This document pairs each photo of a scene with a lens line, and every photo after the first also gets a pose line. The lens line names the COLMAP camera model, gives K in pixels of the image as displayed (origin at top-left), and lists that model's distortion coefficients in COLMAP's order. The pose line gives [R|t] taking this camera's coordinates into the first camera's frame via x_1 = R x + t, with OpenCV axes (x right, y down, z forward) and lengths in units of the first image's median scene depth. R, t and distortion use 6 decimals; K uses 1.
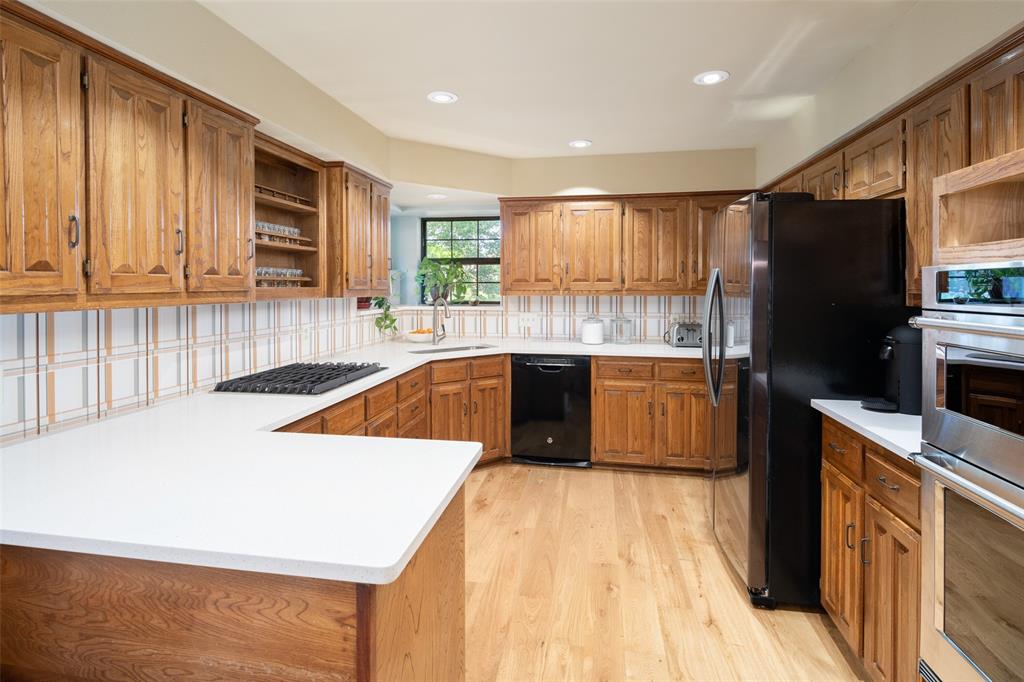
lens RADIAL K [[501.4, 0, 518.8], [0, 501.4, 283.5], [0, 0, 1]] dist [-0.002057, -0.000775]
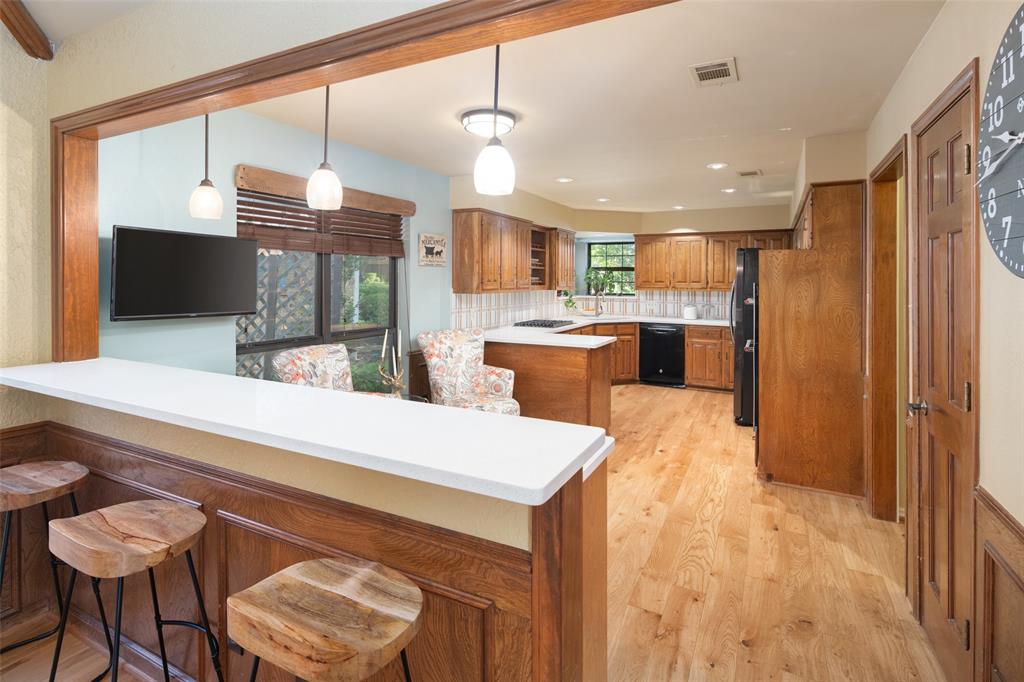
lens RADIAL K [[501.4, 0, 518.8], [0, 501.4, 283.5], [0, 0, 1]] dist [-0.002057, -0.000775]
pose [[0.955331, 0.008694, -0.295410, 0.095690], [-0.004906, 0.999896, 0.013561, -0.021245], [0.295497, -0.011506, 0.955274, -0.798895]]
